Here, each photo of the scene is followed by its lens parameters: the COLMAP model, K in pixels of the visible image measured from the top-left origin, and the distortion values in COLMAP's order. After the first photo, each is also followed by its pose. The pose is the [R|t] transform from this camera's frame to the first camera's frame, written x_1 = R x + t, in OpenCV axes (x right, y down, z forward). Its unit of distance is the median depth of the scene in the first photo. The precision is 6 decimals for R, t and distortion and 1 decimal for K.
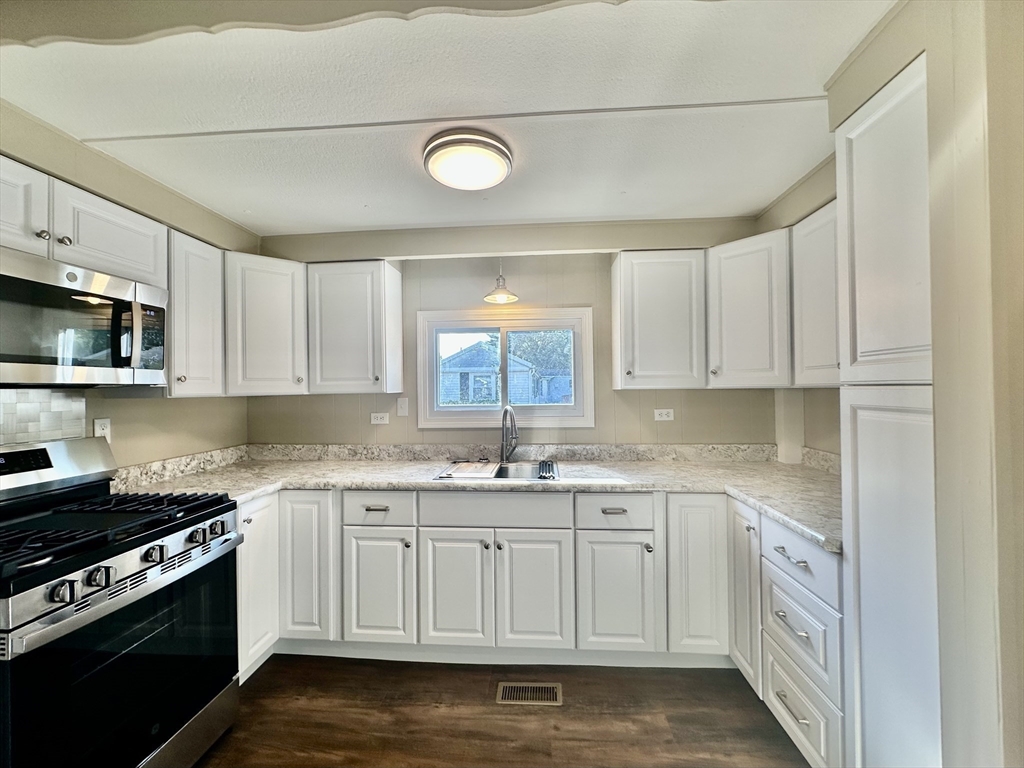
lens RADIAL K [[421.5, 0, 515.6], [0, 421.5, 382.8], [0, 0, 1]] dist [-0.004501, 0.000142]
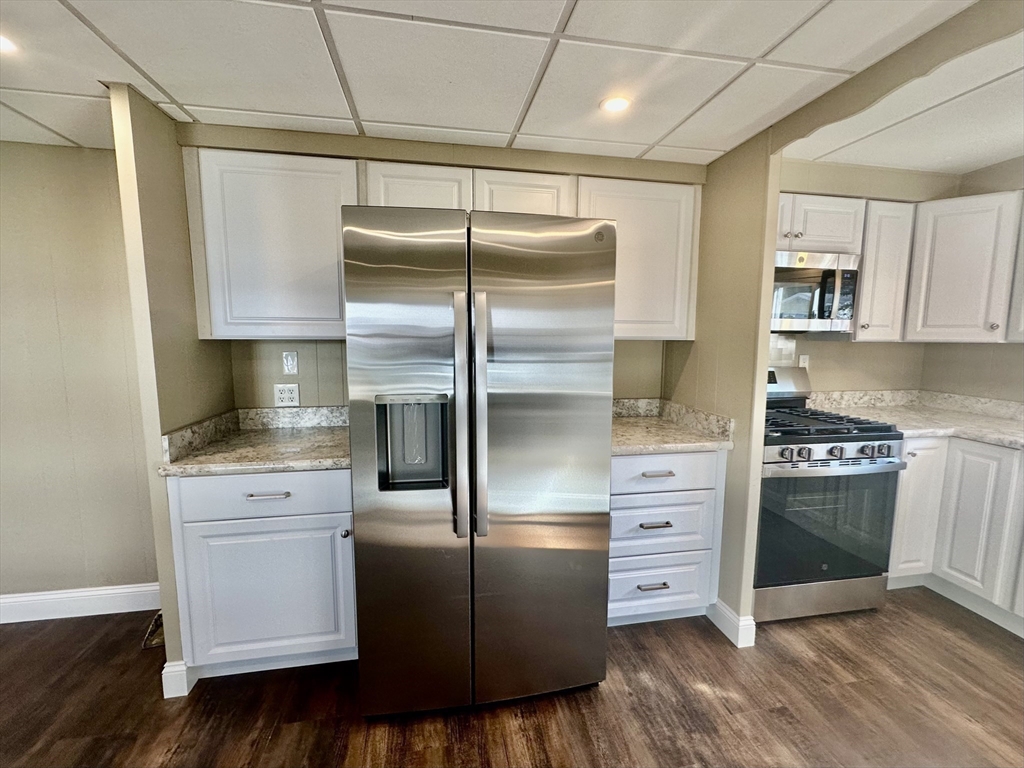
lens RADIAL K [[441.7, 0, 512.8], [0, 441.7, 384.9], [0, 0, 1]] dist [-0.000241, 0.000155]
pose [[0.250566, 0.127176, -0.959710, 0.189721], [0.001266, 0.991290, 0.131691, -0.010571], [0.968099, -0.034212, 0.248223, -0.296189]]
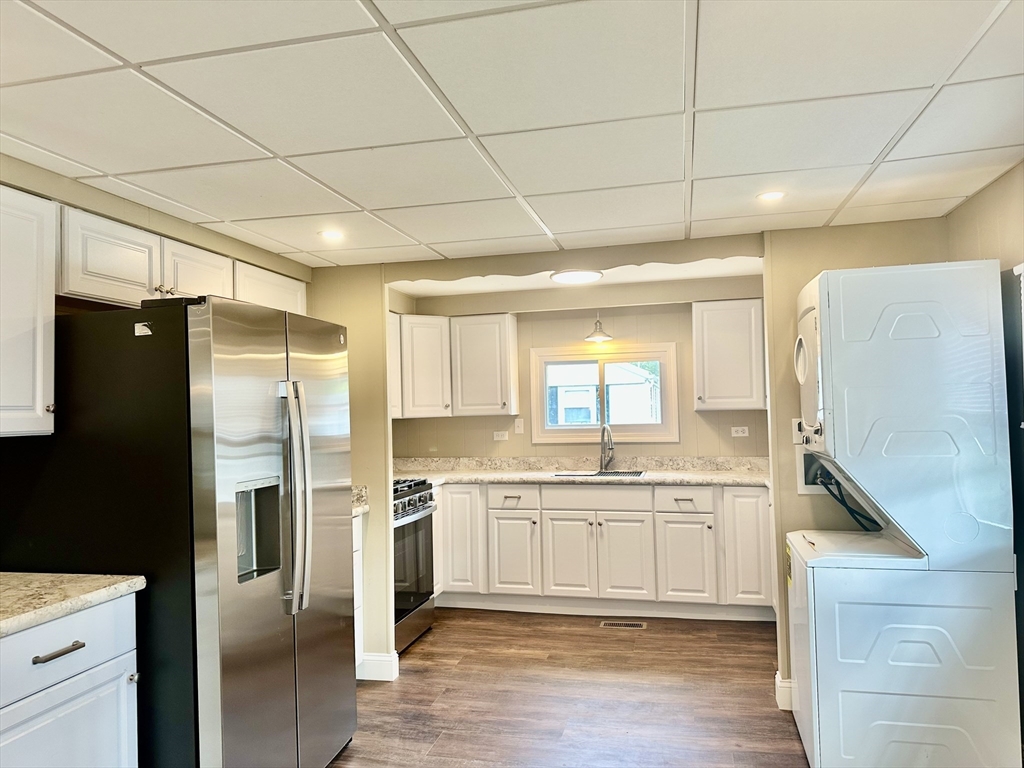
lens RADIAL K [[730.6, 0, 512.0], [0, 730.6, 384.0], [0, 0, 1]] dist [0.130441, -0.183319]
pose [[0.986733, -0.016037, -0.161556, 0.076031], [0.012829, 0.999700, -0.020881, -0.029118], [0.161842, 0.018531, 0.986643, -1.476512]]
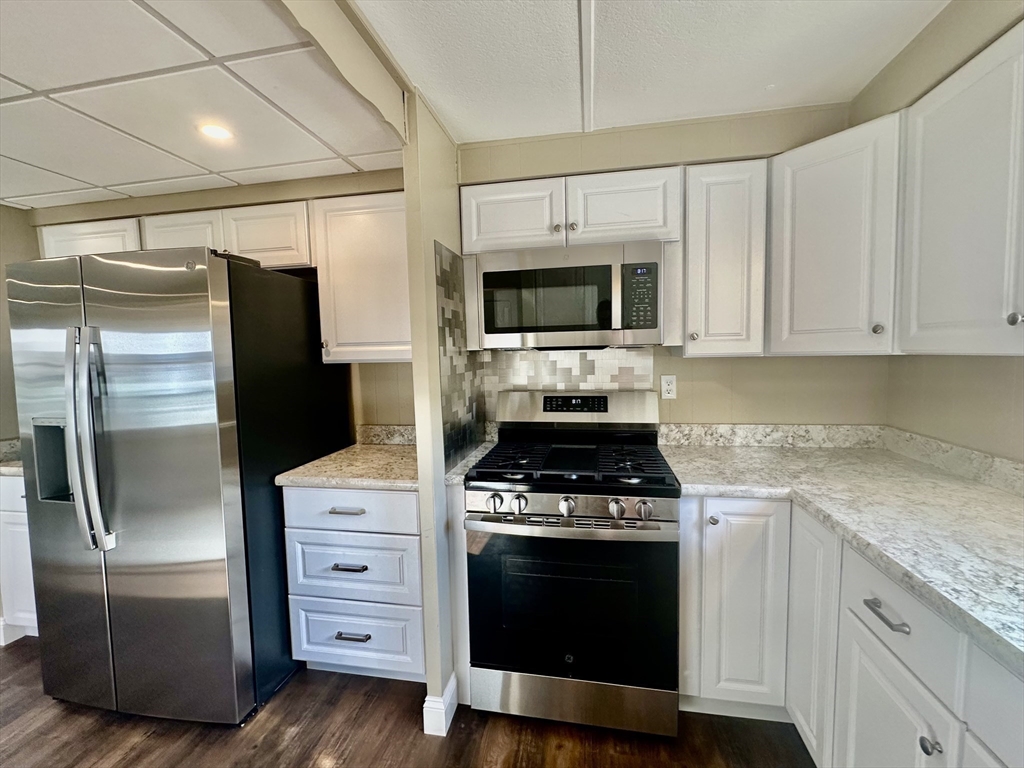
lens RADIAL K [[441.7, 0, 512.8], [0, 441.7, 384.9], [0, 0, 1]] dist [-0.000241, 0.000155]
pose [[-0.118289, 0.089618, -0.988927, 0.172574], [0.036611, 0.995635, 0.085847, -0.001637], [0.992304, -0.026050, -0.121053, 0.685303]]
